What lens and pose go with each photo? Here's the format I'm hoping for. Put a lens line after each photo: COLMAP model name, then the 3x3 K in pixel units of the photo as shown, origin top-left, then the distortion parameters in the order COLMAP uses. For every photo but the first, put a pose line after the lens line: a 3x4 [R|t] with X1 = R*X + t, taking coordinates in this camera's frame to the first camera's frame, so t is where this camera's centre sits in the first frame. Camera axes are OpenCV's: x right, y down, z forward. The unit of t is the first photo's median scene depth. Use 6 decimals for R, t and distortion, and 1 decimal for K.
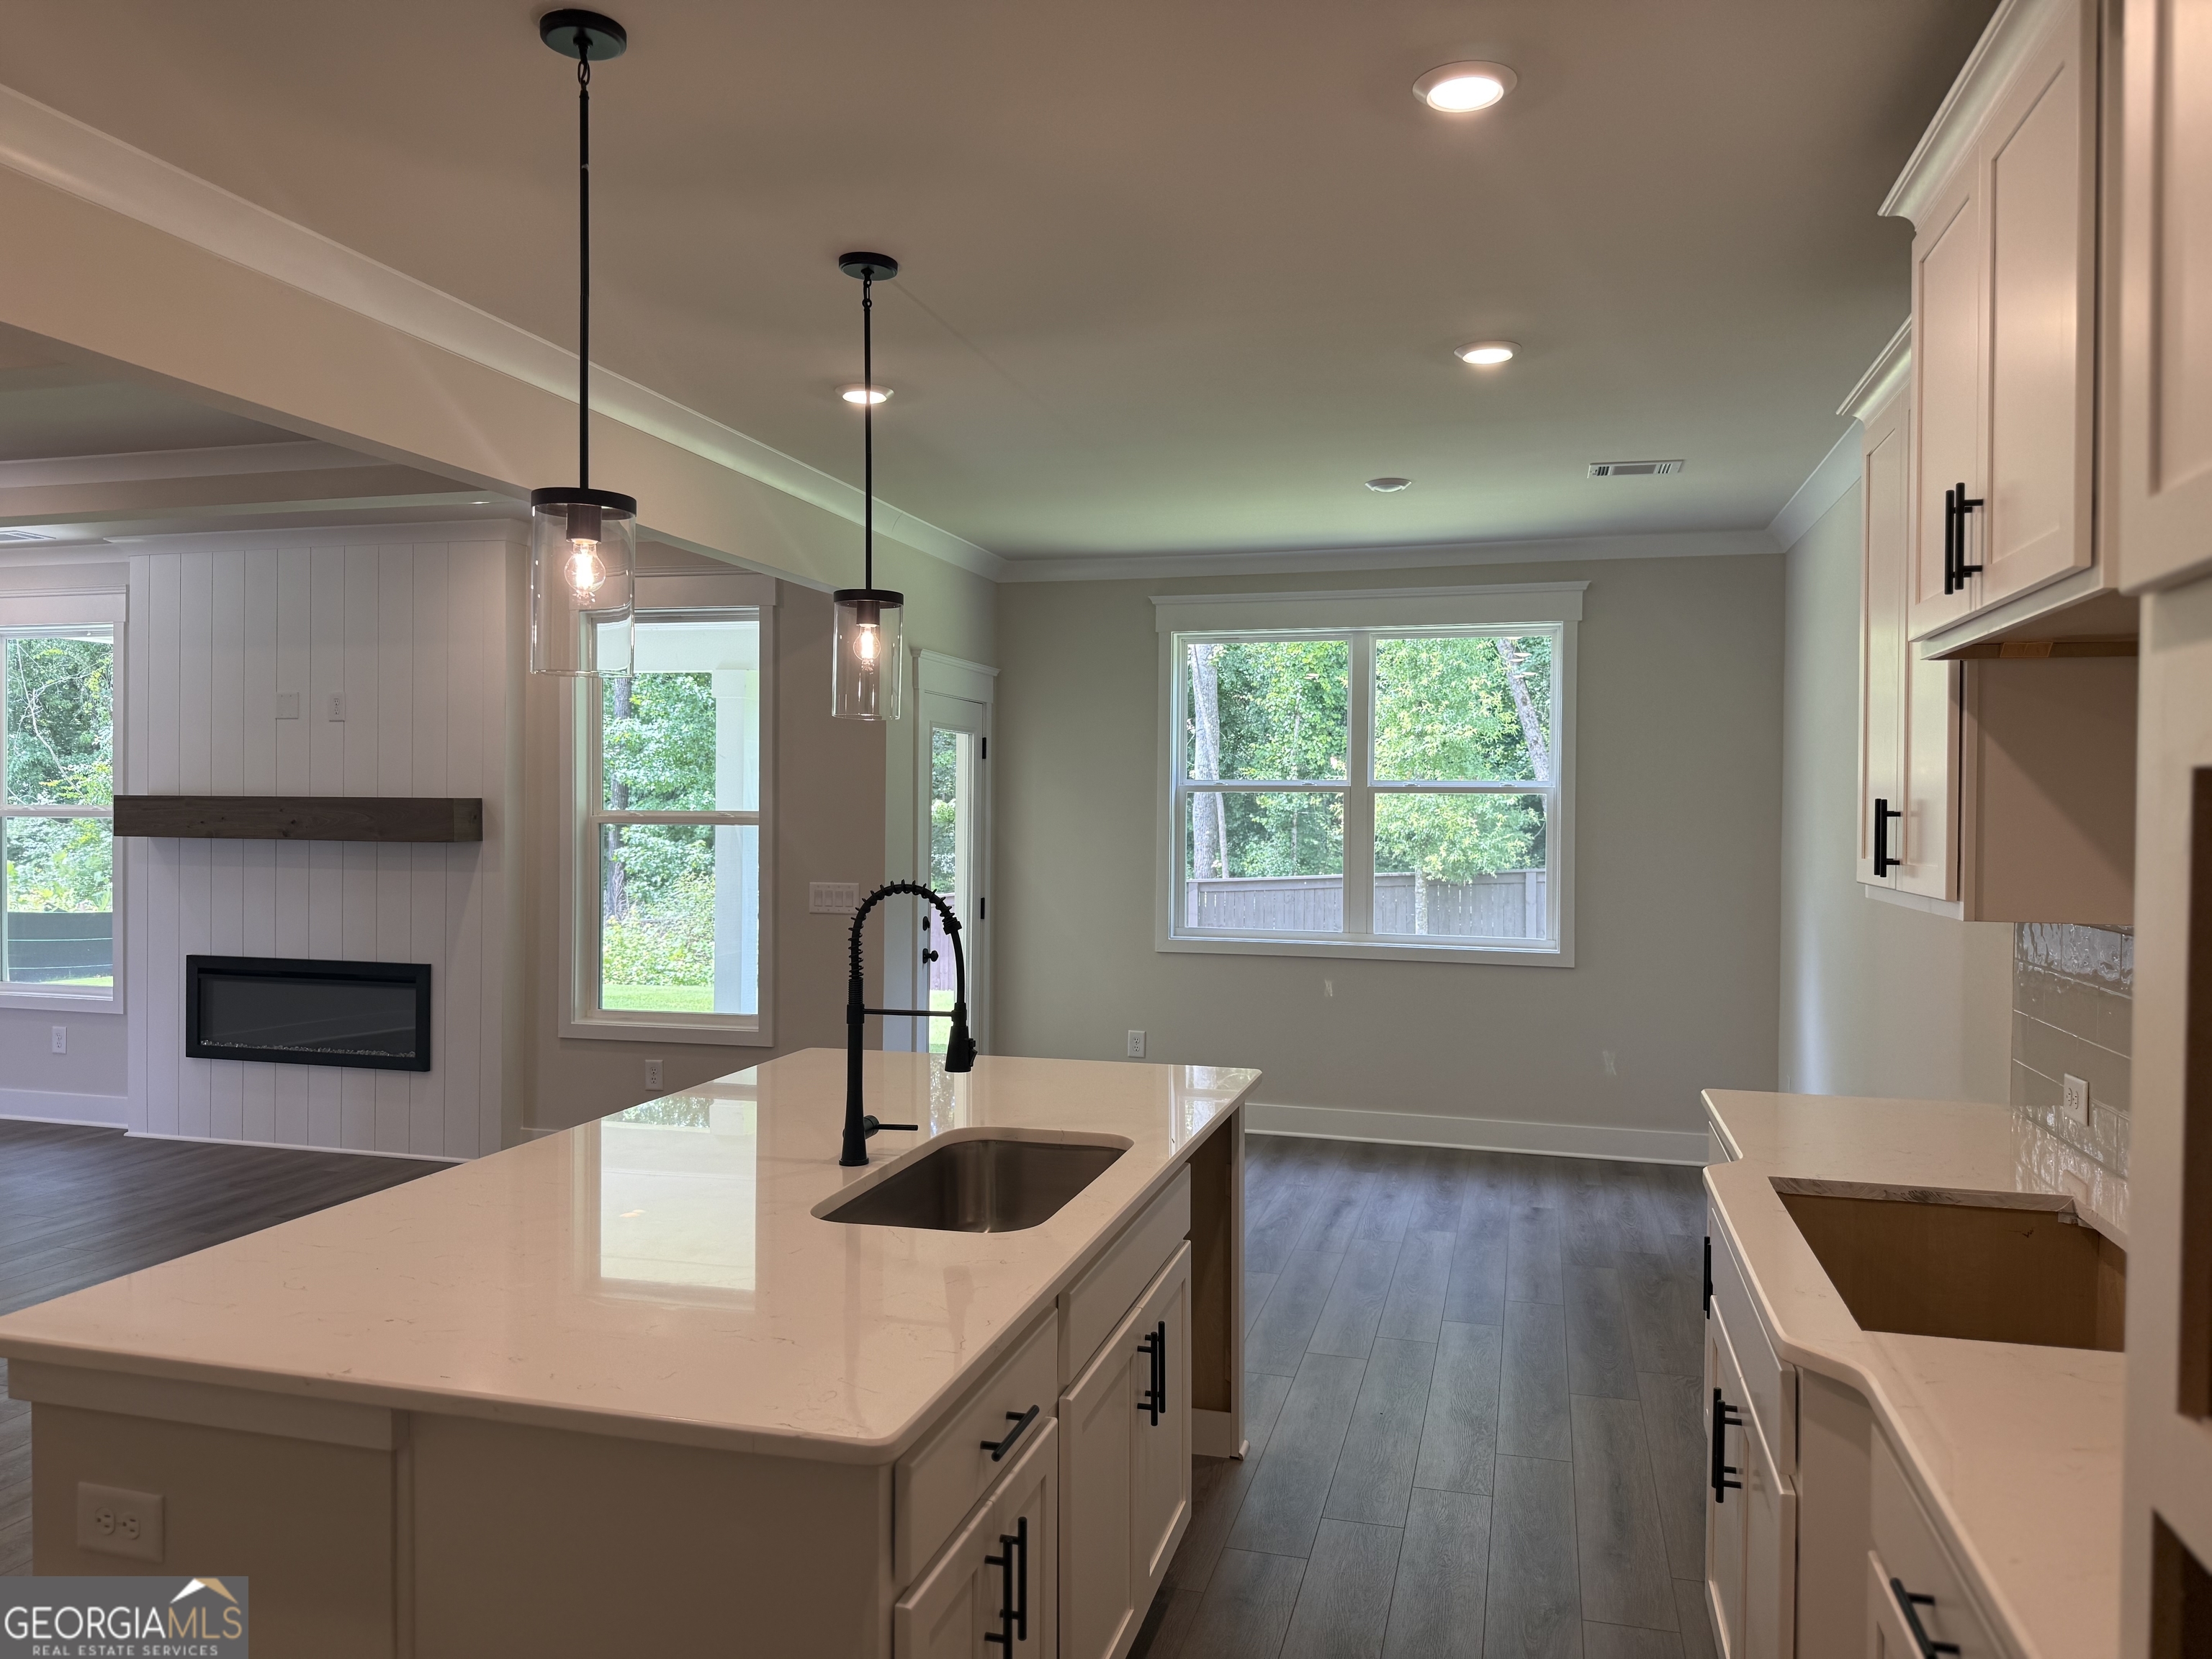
lens RADIAL K [[1563.3, 0, 1087.3], [0, 1563.3, 828.3], [0, 0, 1]] dist [0.073353, -0.095794]
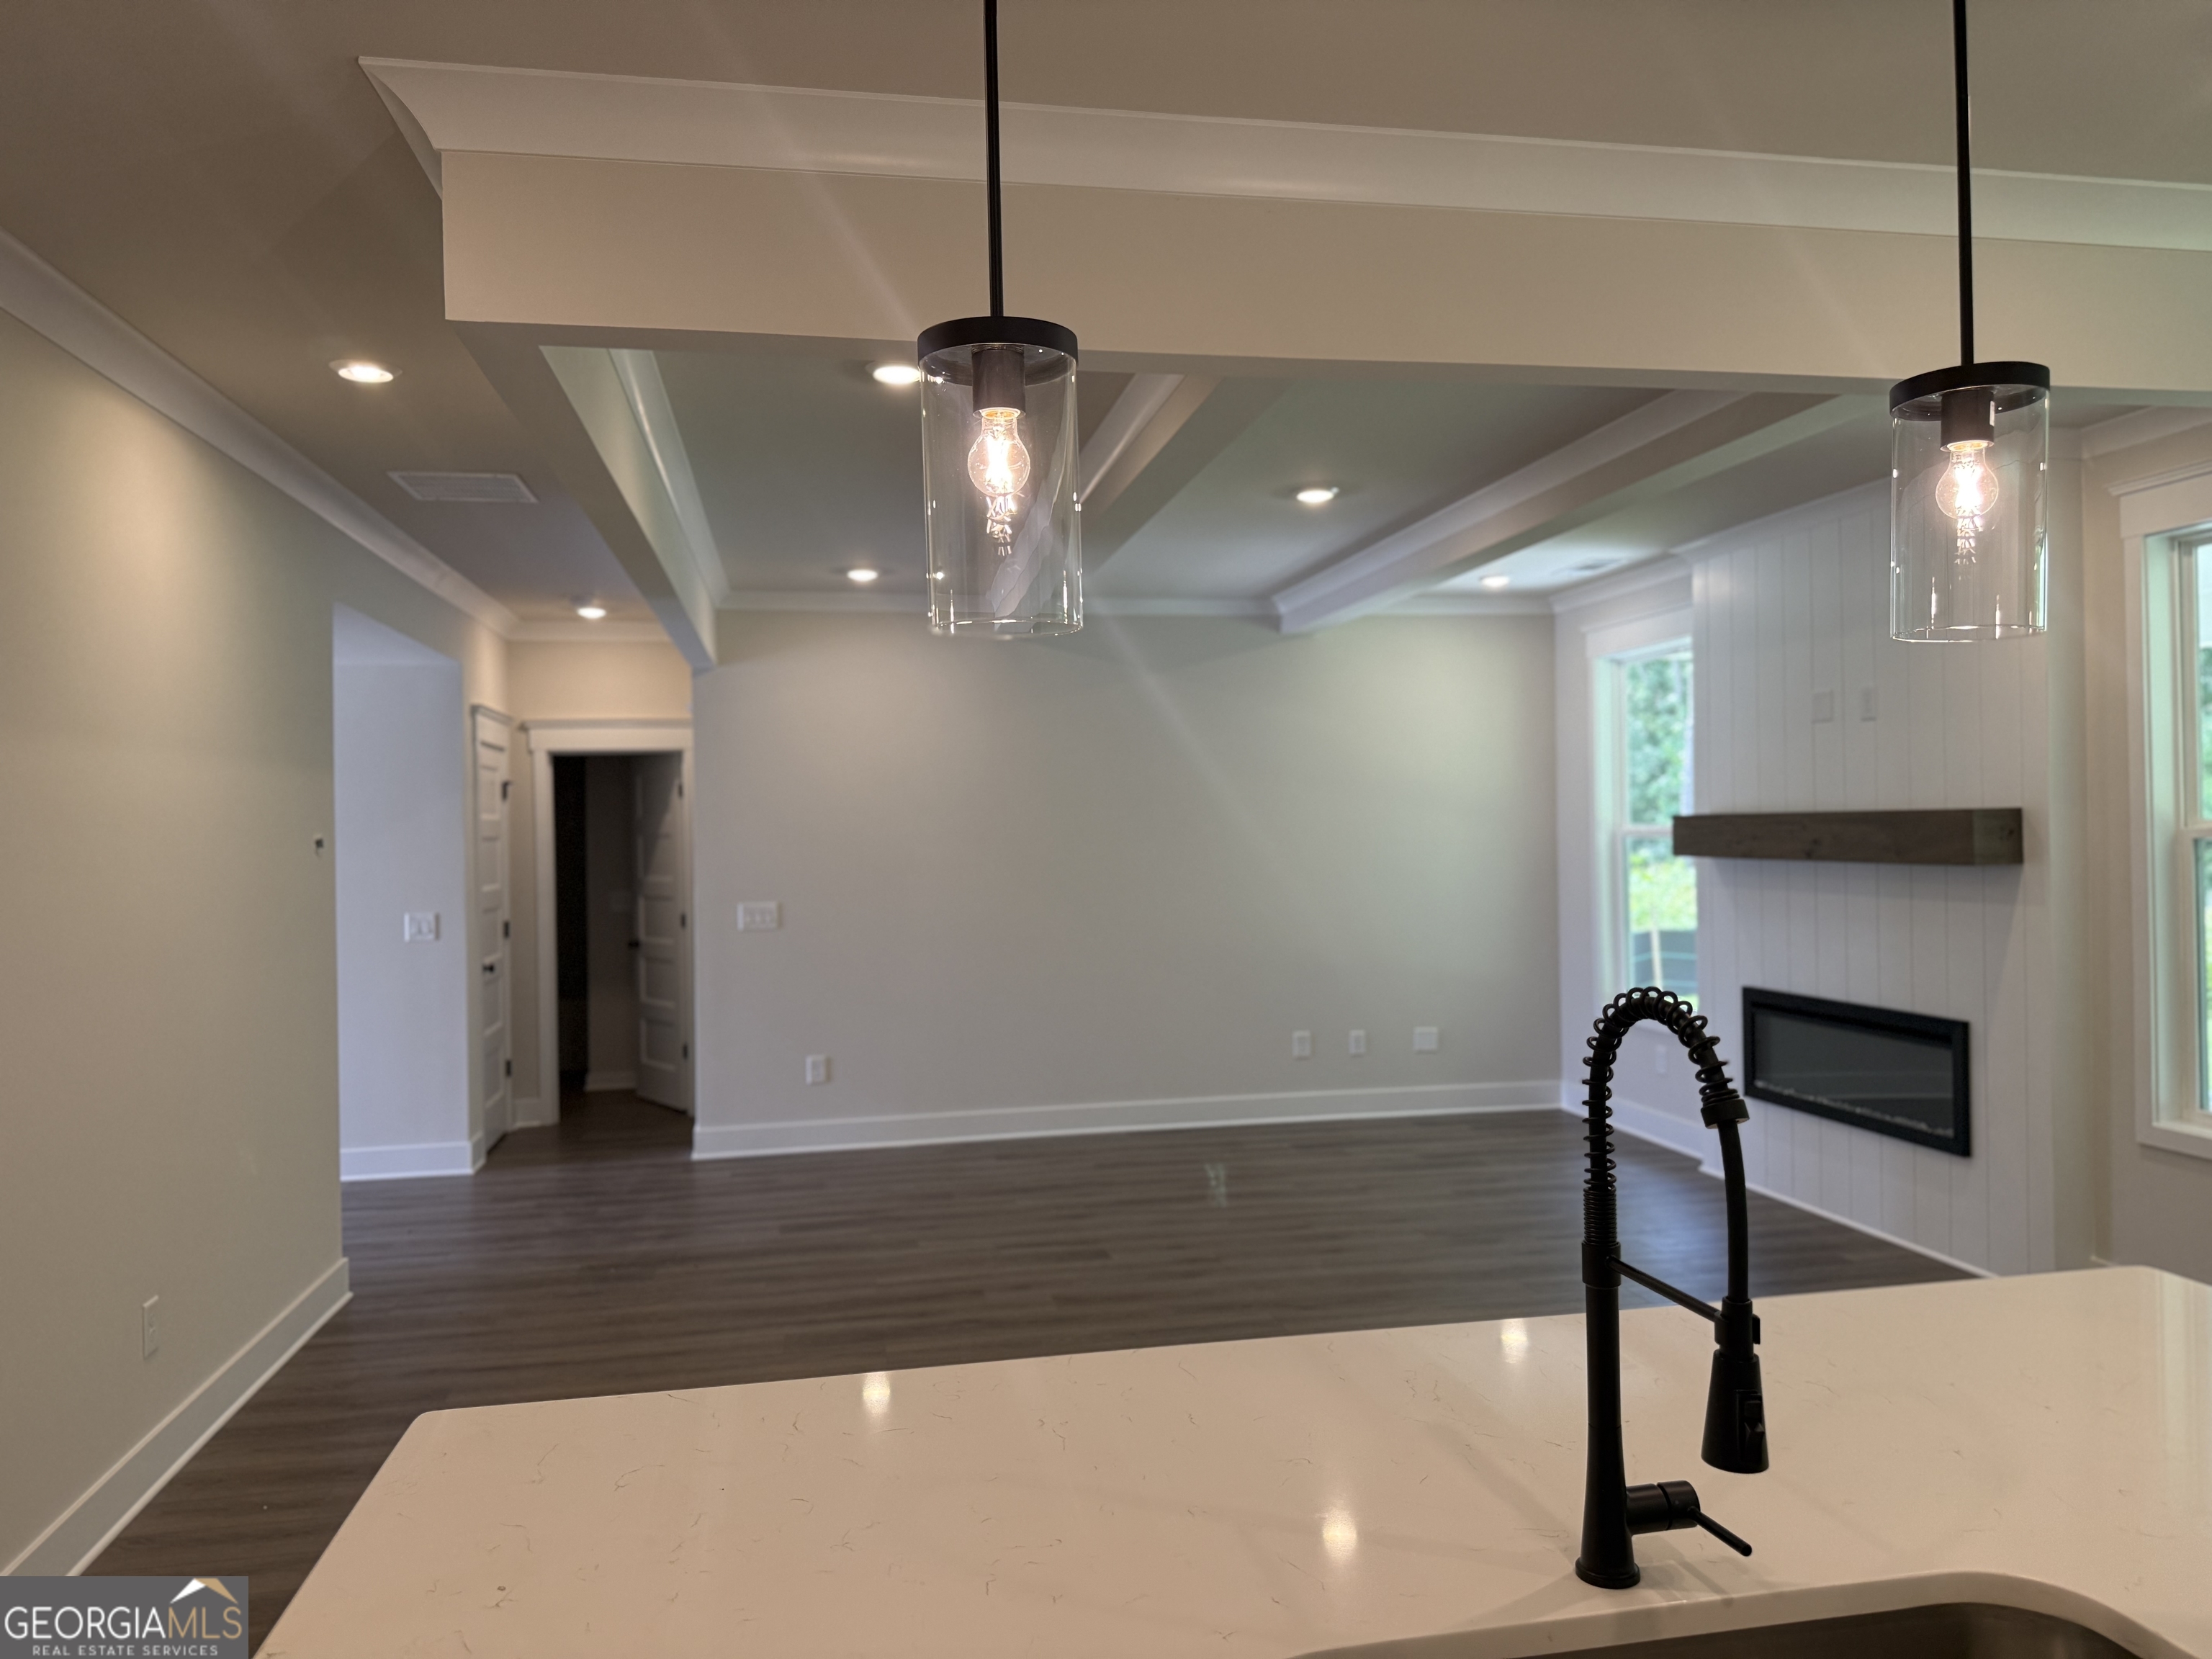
lens RADIAL K [[1563.3, 0, 1145.6], [0, 1563.3, 820.8], [0, 0, 1]] dist [0.073353, -0.095794]
pose [[0.472393, -0.018150, -0.881201, 0.085755], [0.006989, 0.999834, -0.016847, -0.002879], [0.881361, 0.001800, 0.472441, 0.267701]]
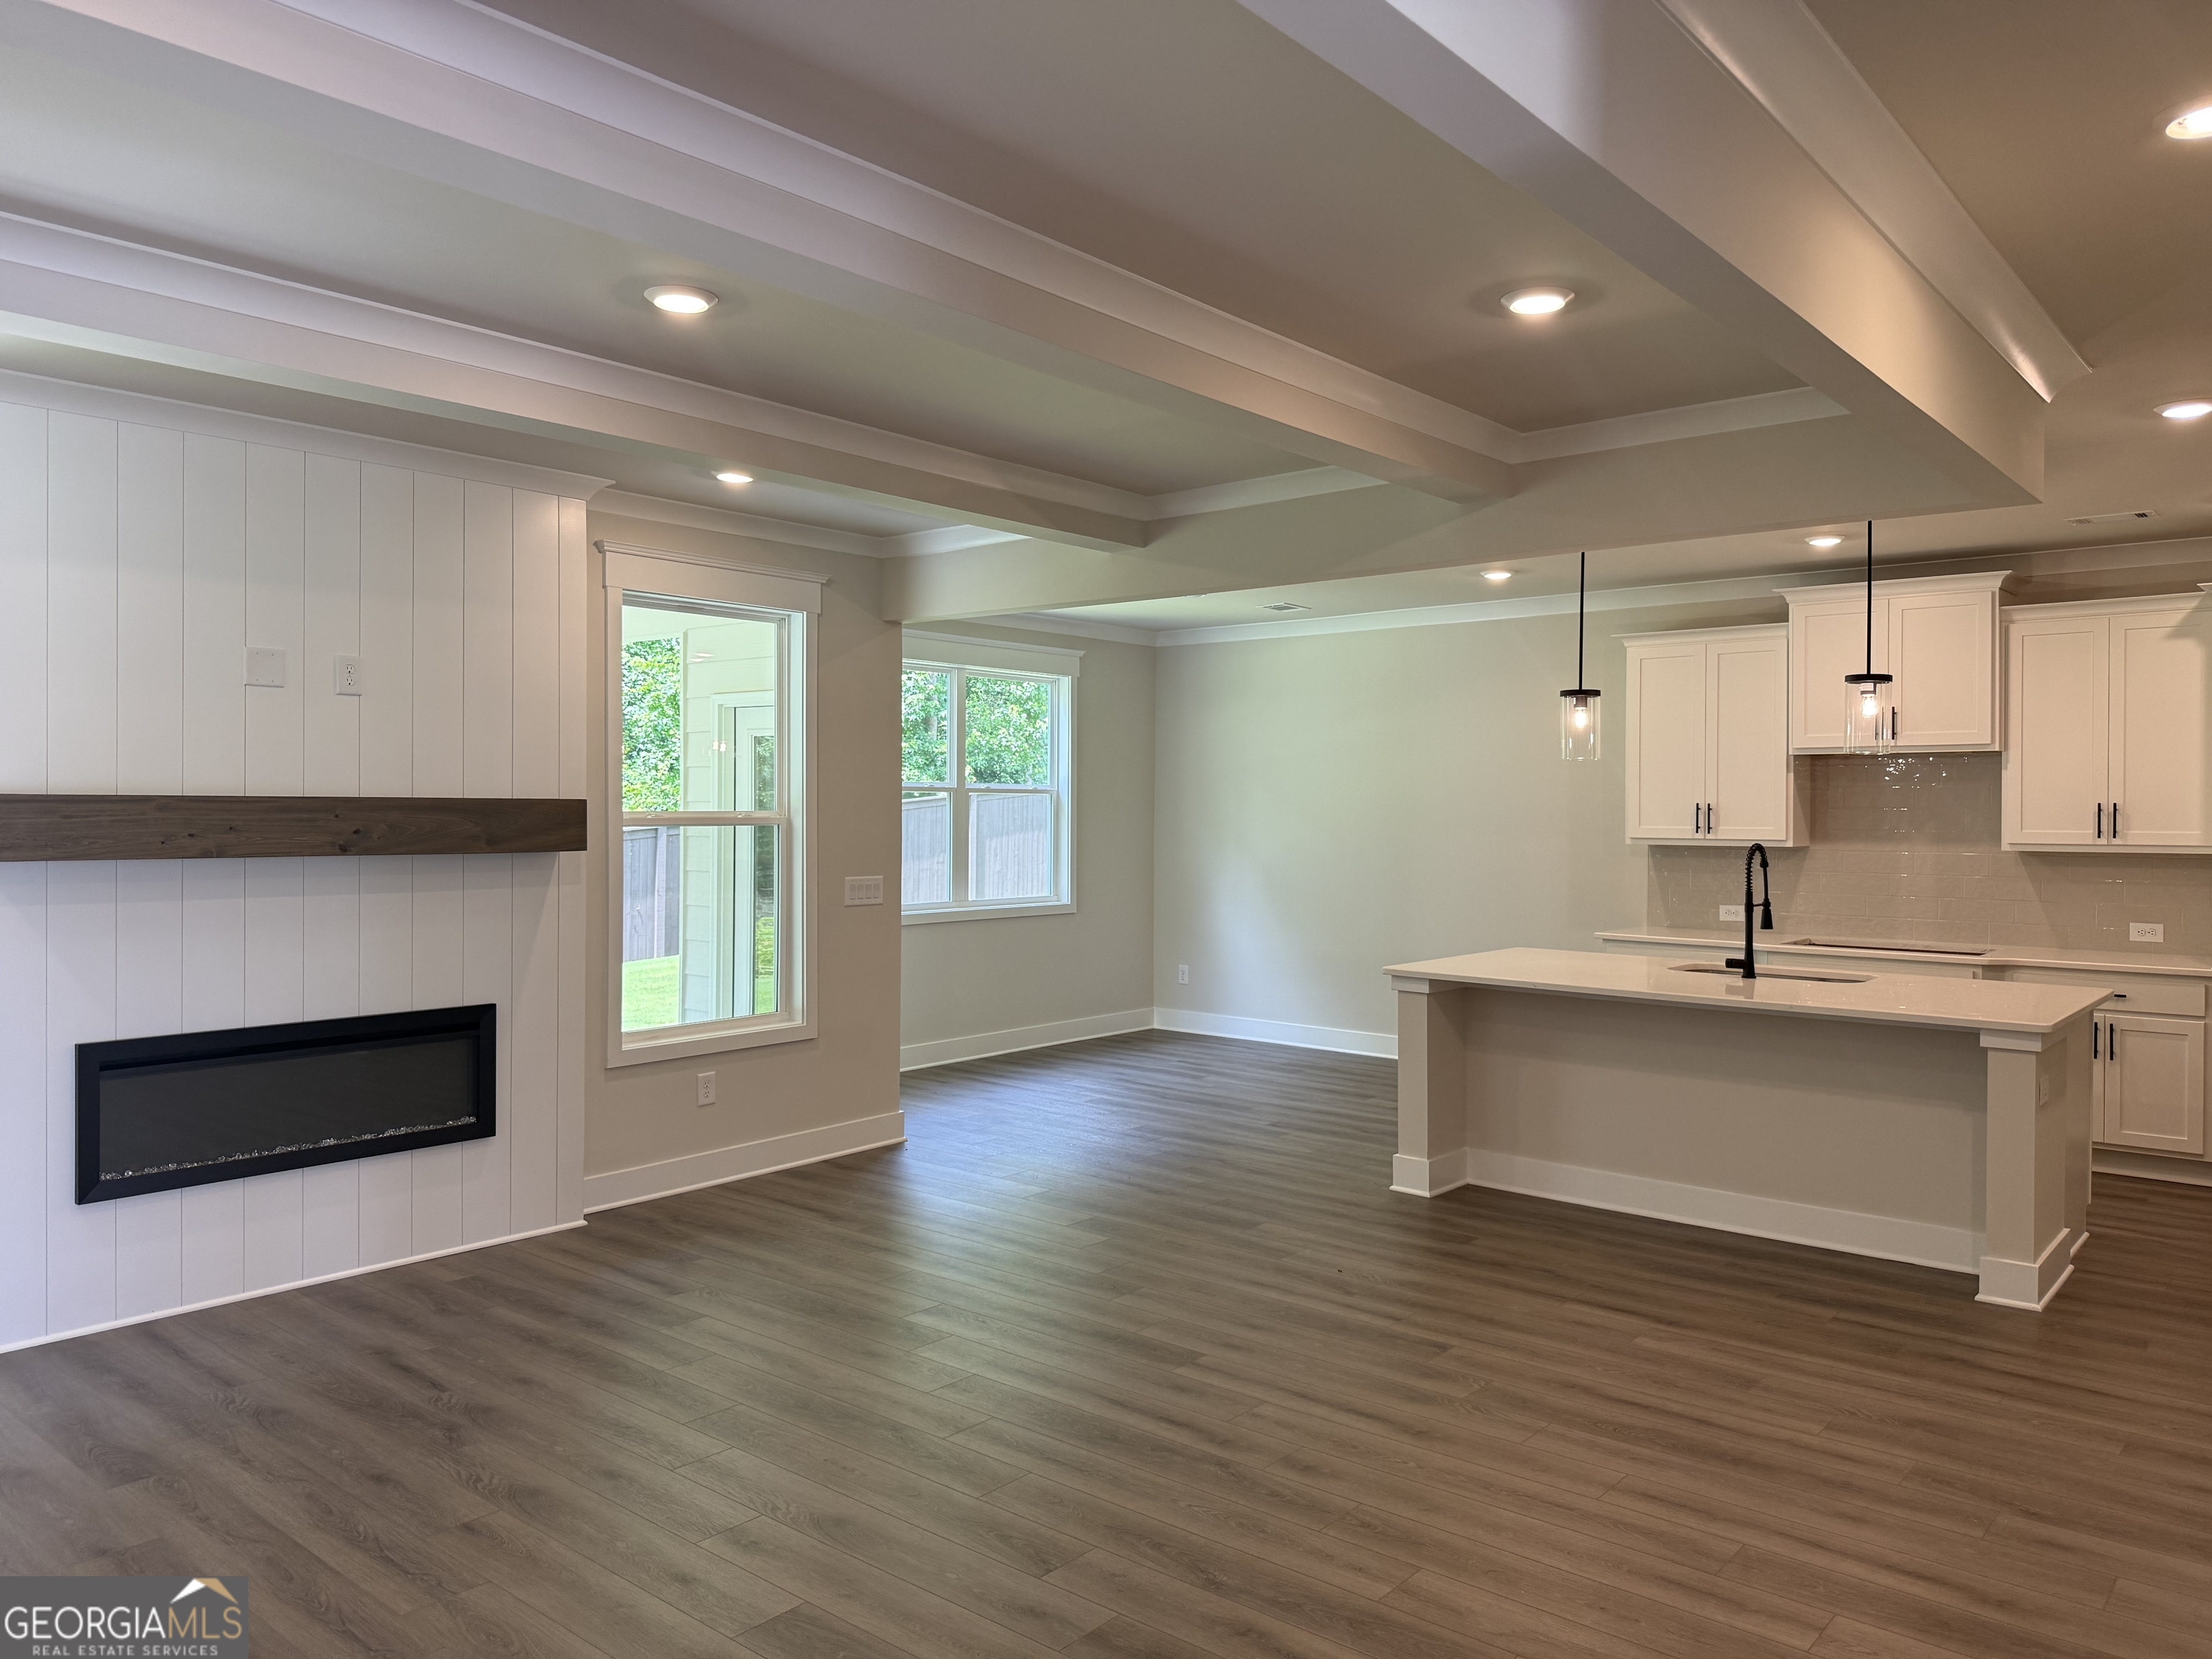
lens RADIAL K [[1563.3, 0, 1102.3], [0, 1563.3, 821.1], [0, 0, 1]] dist [0.073353, -0.095794]
pose [[0.421306, -0.015007, 0.906794, -1.015788], [0.010564, 0.999876, 0.011639, -0.013573], [-0.906857, 0.004676, 0.421413, 0.373199]]
